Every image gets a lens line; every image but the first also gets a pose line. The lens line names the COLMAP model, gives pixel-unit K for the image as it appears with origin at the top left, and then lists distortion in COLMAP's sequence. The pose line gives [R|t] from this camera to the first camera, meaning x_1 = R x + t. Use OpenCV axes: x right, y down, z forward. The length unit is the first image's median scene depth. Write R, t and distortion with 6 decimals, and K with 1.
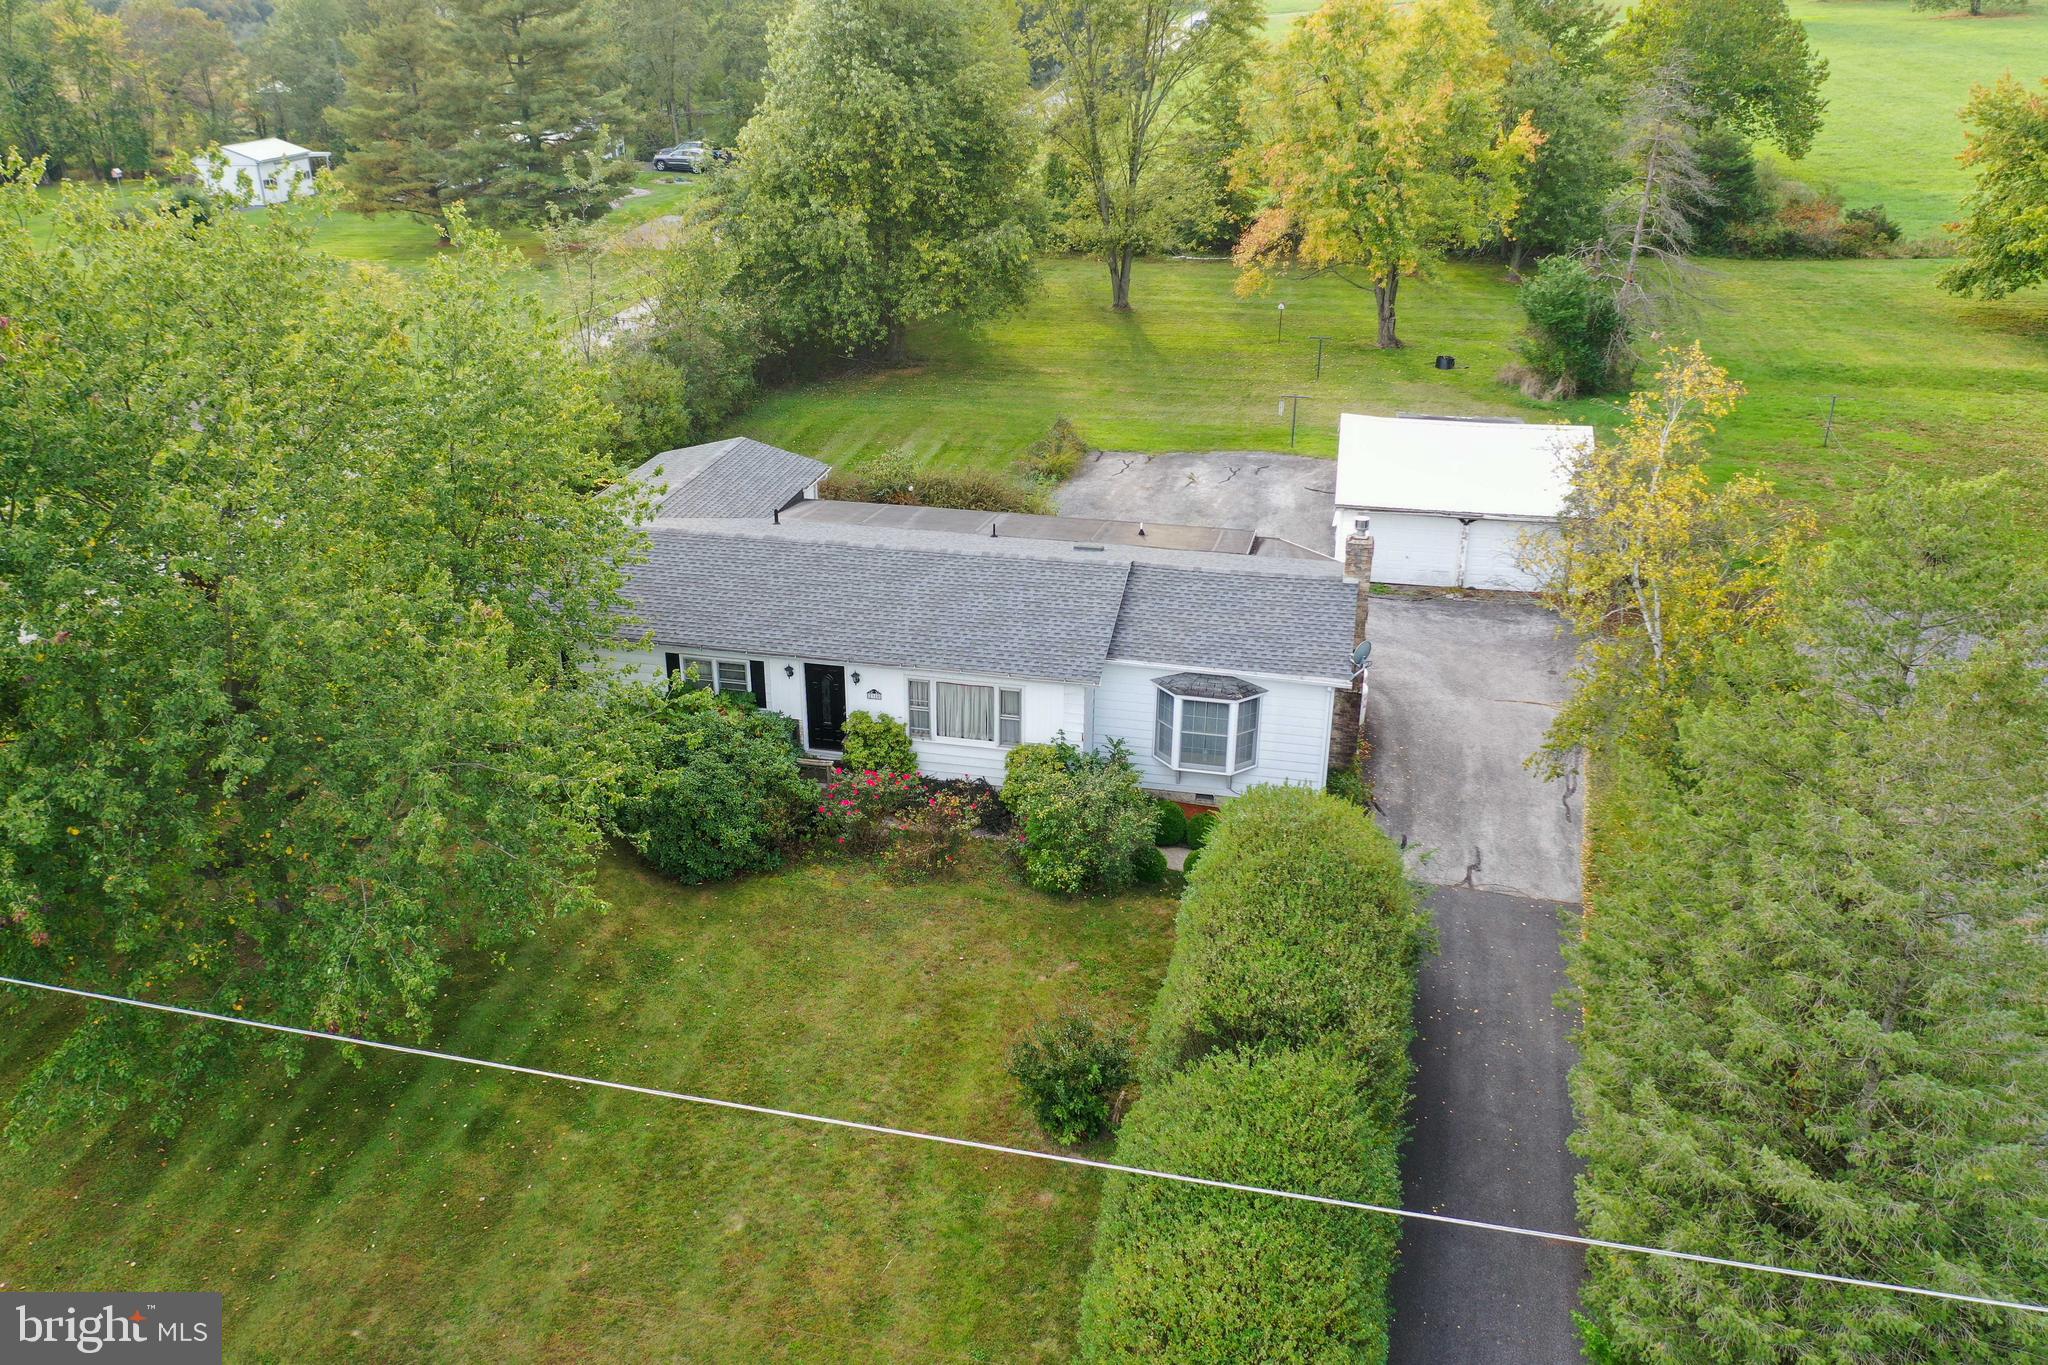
lens RADIAL K [[1606.1, 0, 1024.0], [0, 1606.1, 682.5], [0, 0, 1]] dist [-0.000370, 0.002130]
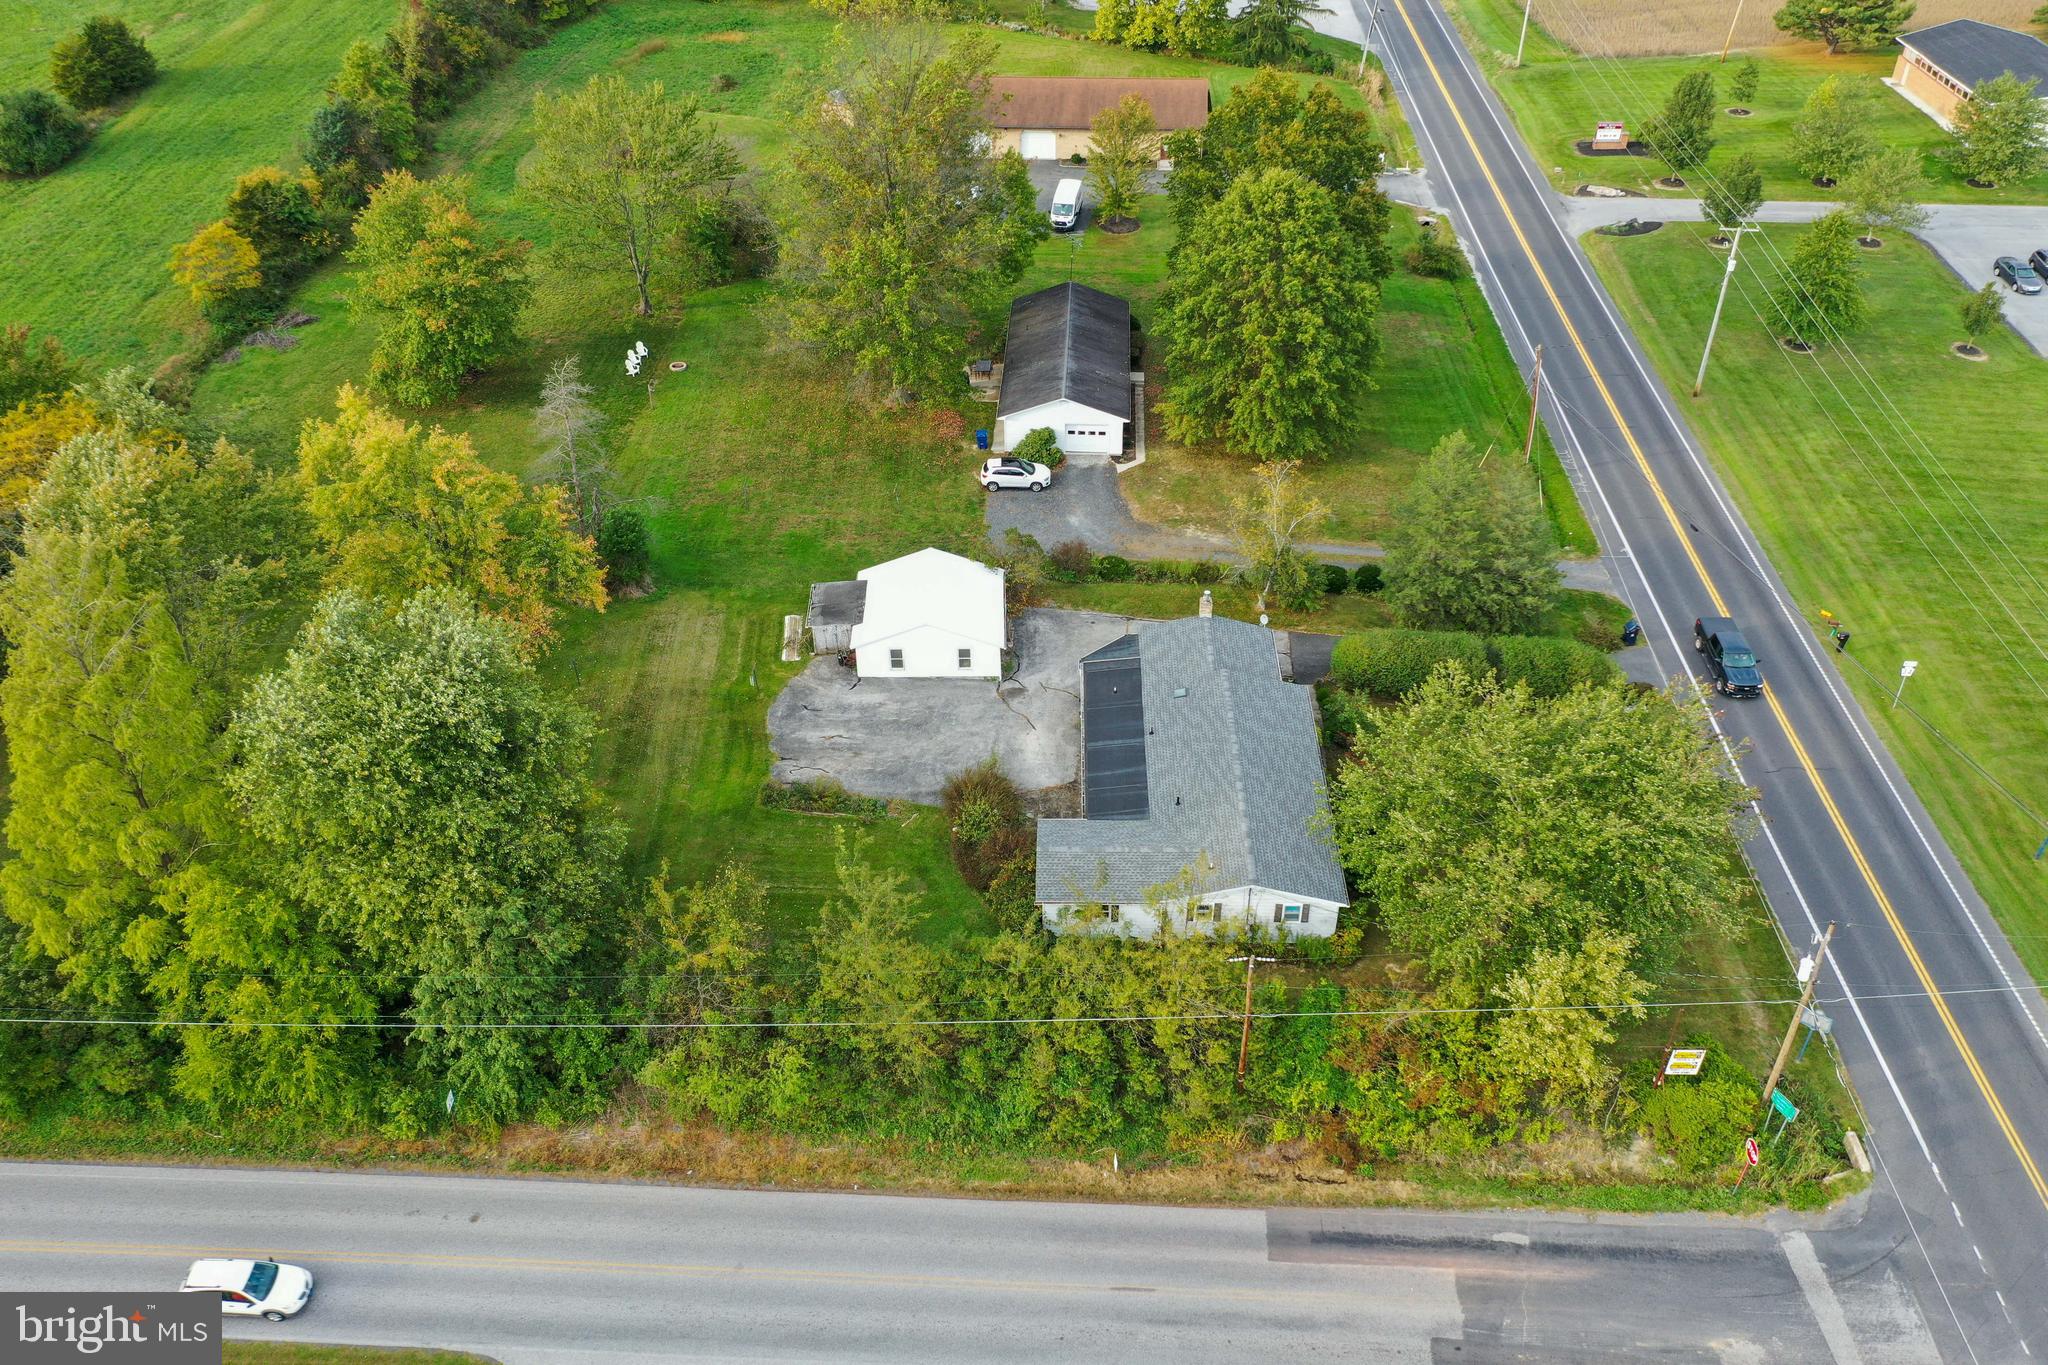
lens RADIAL K [[1617.9, 0, 1024.0], [0, 1617.9, 682.5], [0, 0, 1]] dist [-0.006440, -0.007477]
pose [[-0.181474, -0.596601, 0.781751, -1.722909], [0.412842, 0.675286, 0.611188, -1.614723], [-0.892541, 0.433654, 0.123755, 1.026571]]
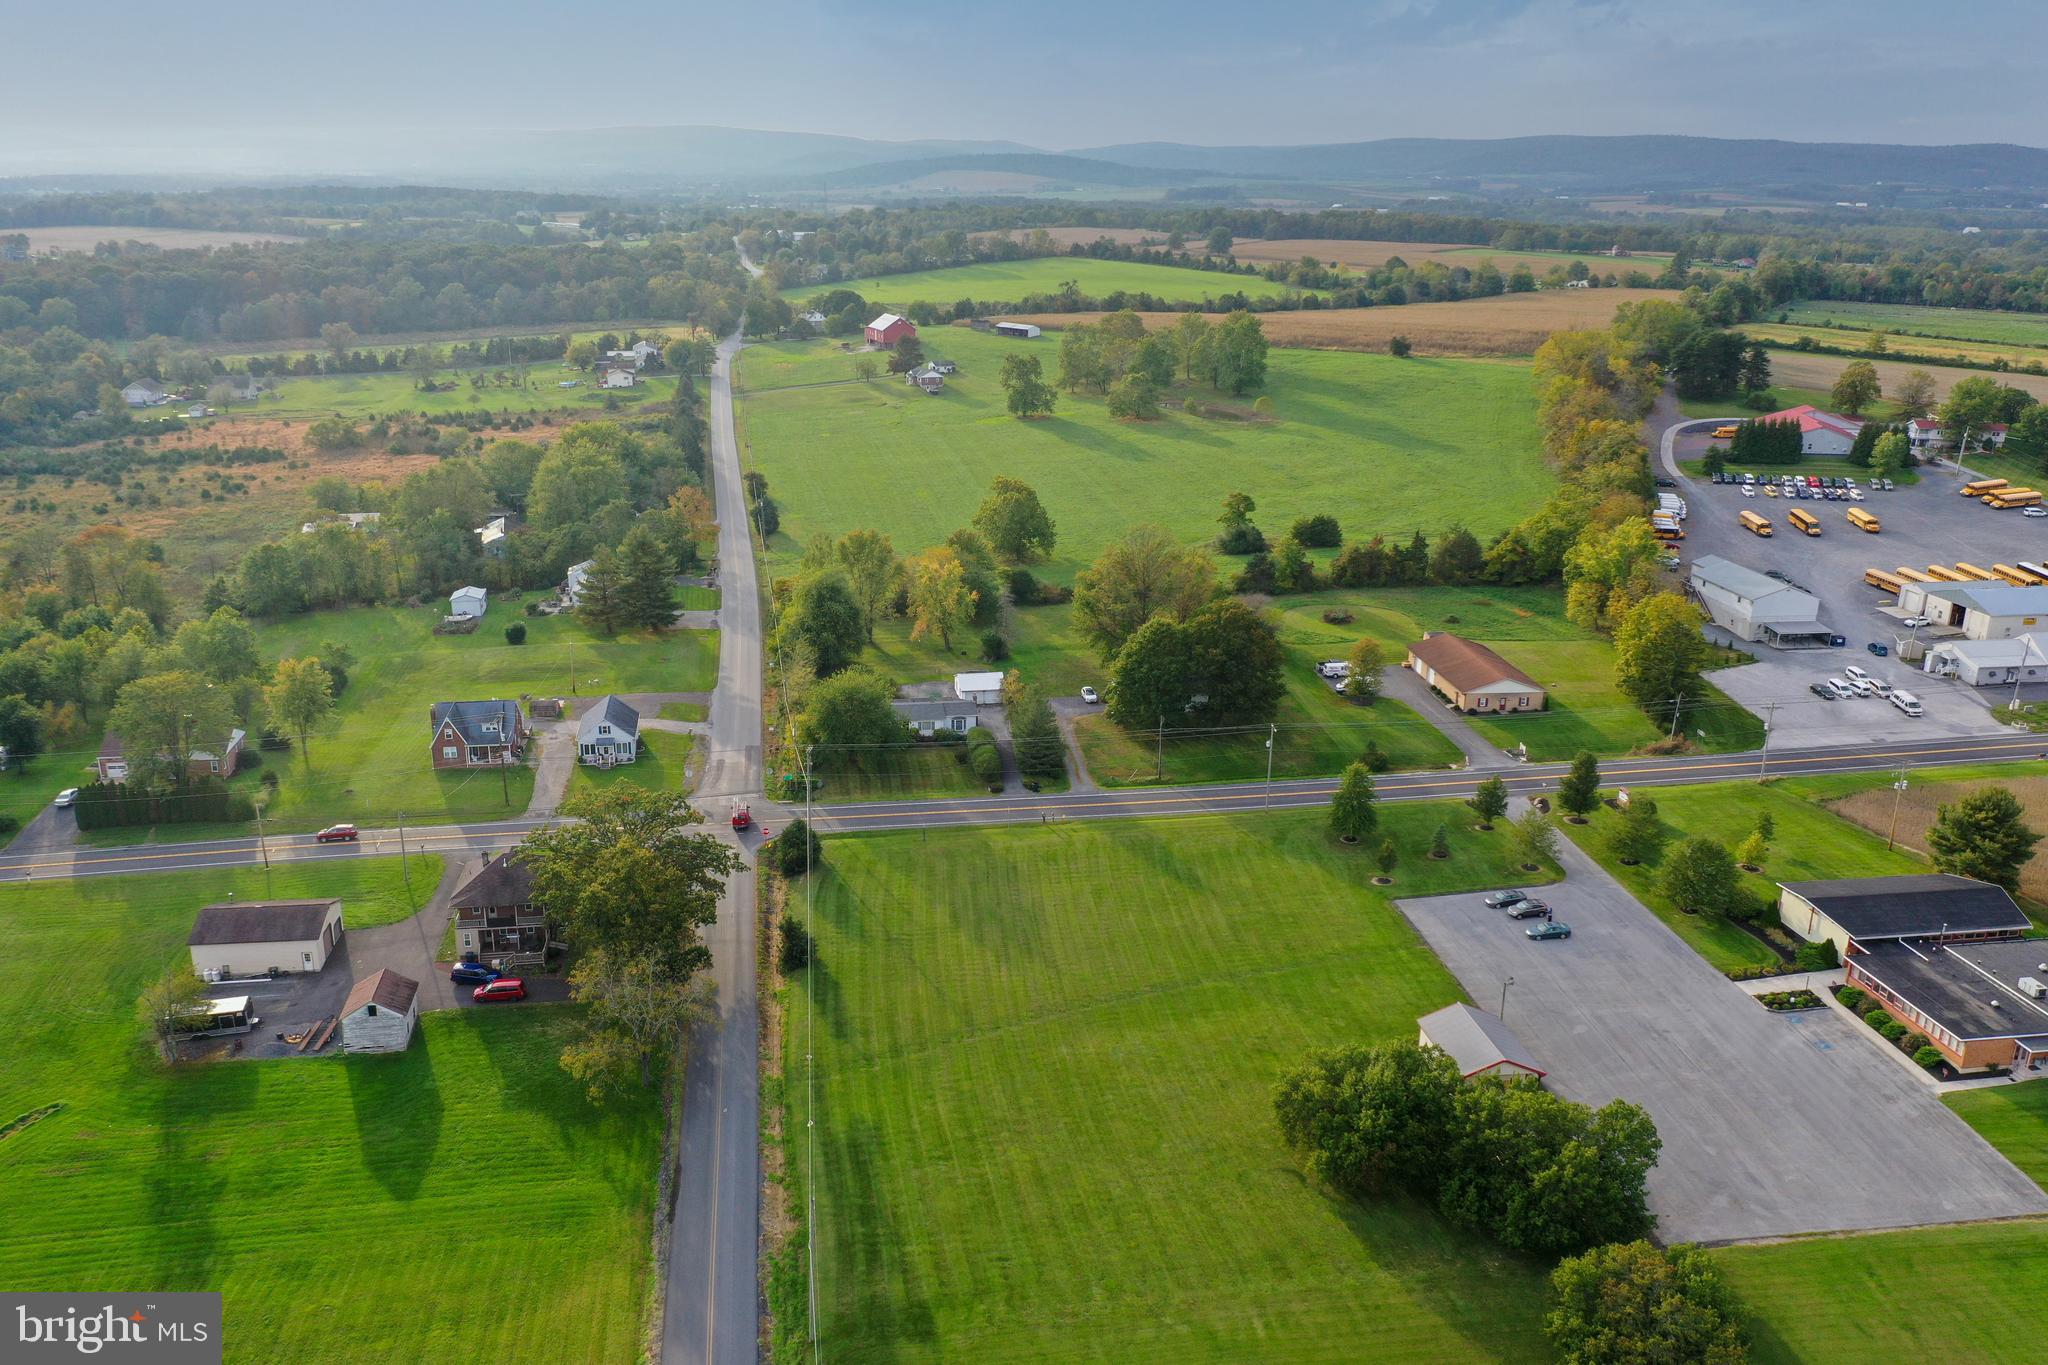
lens RADIAL K [[1606.1, 0, 1024.0], [0, 1606.1, 682.5], [0, 0, 1]] dist [-0.000370, 0.002130]
pose [[0.930258, -0.102870, 0.352189, -2.079321], [0.142351, 0.985894, -0.088032, 0.508366], [-0.338165, 0.132027, 0.931780, -5.679319]]
